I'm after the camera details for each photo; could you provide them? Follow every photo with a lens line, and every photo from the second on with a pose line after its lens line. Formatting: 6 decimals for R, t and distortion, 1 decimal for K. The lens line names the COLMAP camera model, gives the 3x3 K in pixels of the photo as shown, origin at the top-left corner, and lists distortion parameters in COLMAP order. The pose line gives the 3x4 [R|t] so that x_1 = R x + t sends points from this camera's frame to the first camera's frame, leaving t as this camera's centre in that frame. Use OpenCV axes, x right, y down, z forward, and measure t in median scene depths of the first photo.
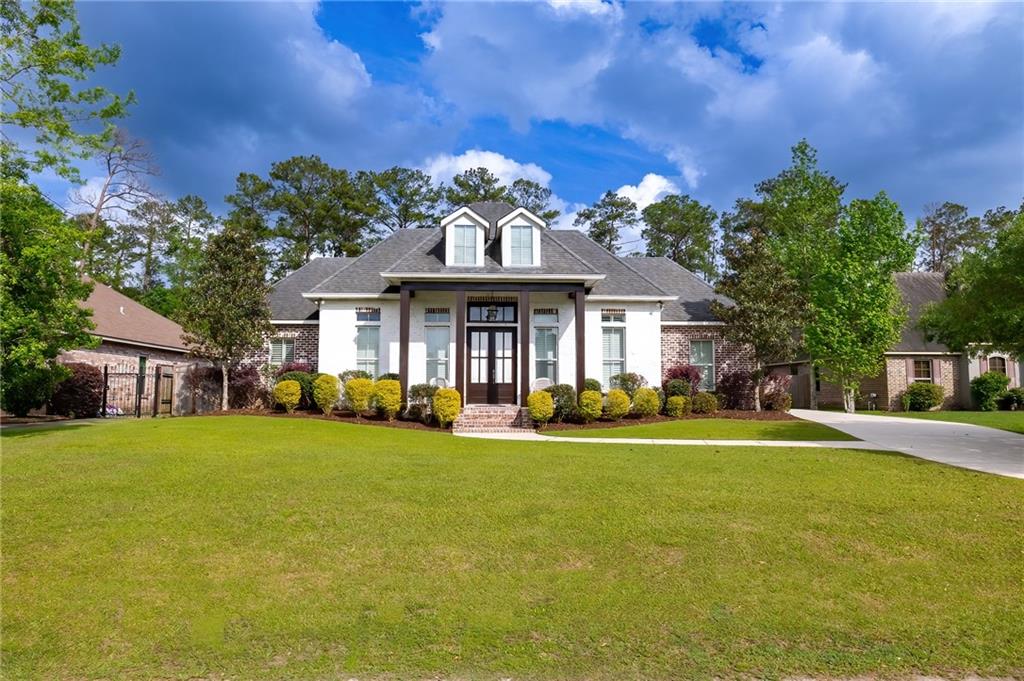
lens RADIAL K [[680.0, 0, 512.0], [0, 680.0, 340.5], [0, 0, 1]] dist [-0.000884, -0.000082]
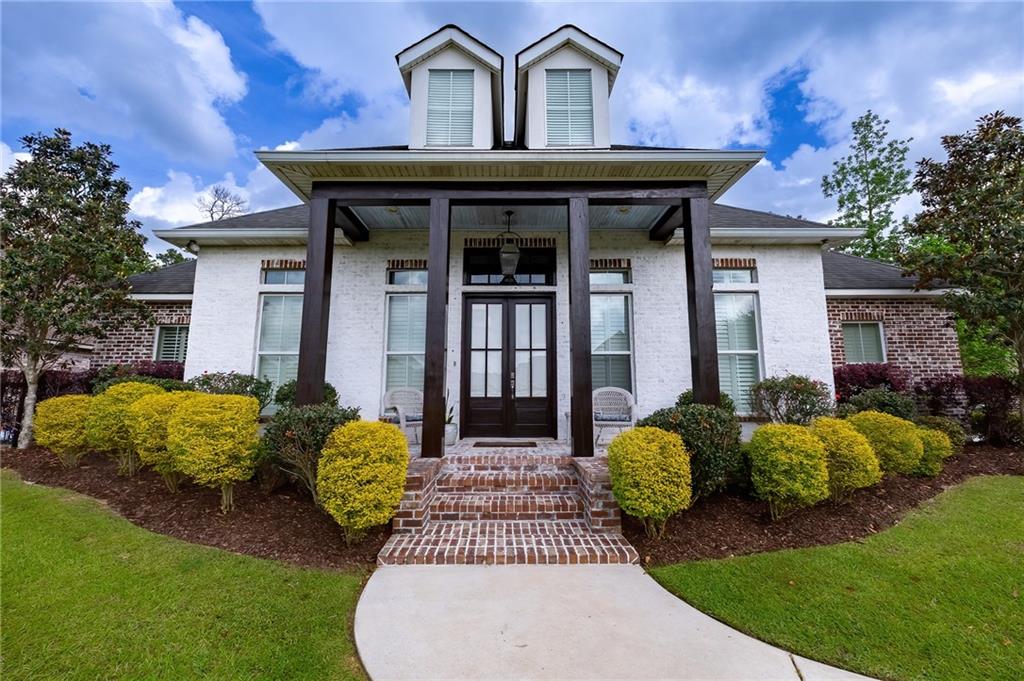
lens RADIAL K [[433.3, 0, 516.0], [0, 433.3, 334.2], [0, 0, 1]] dist [0.003189, 0.000373]
pose [[0.999500, -0.009930, -0.030003, -0.013583], [0.007724, 0.997319, -0.072765, 0.038076], [0.030645, 0.072497, 0.996898, 0.657099]]
